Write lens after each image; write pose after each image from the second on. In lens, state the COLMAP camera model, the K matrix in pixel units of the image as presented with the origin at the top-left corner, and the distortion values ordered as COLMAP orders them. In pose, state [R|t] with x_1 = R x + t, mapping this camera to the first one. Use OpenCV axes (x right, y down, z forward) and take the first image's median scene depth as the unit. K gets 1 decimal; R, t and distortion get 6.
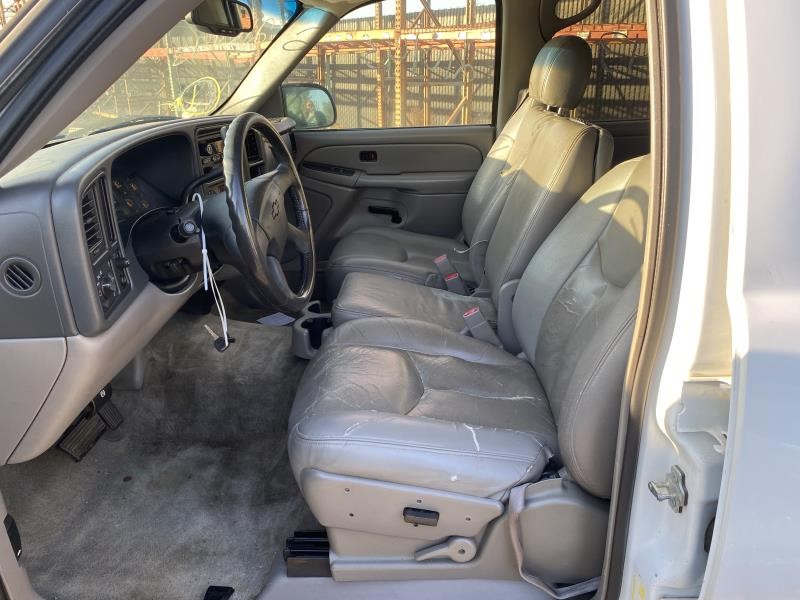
lens RADIAL K [[619.1, 0, 400.0], [0, 619.1, 300.0], [0, 0, 1]] dist [0.023878, -0.014652]
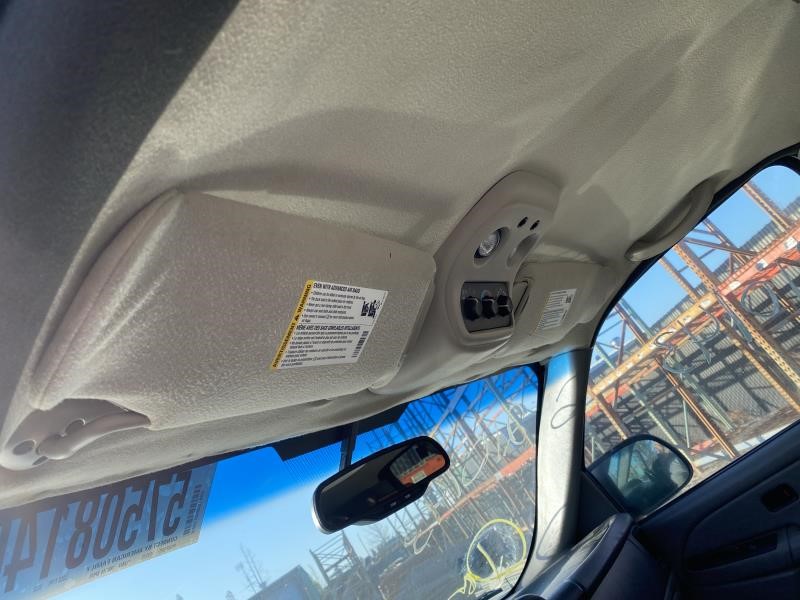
lens RADIAL K [[619.1, 0, 400.0], [0, 619.1, 300.0], [0, 0, 1]] dist [0.023878, -0.014652]
pose [[0.677453, -0.630537, -0.378789, 0.018744], [0.331716, 0.721511, -0.607772, -0.056787], [0.656522, 0.286086, 0.697949, 0.143393]]
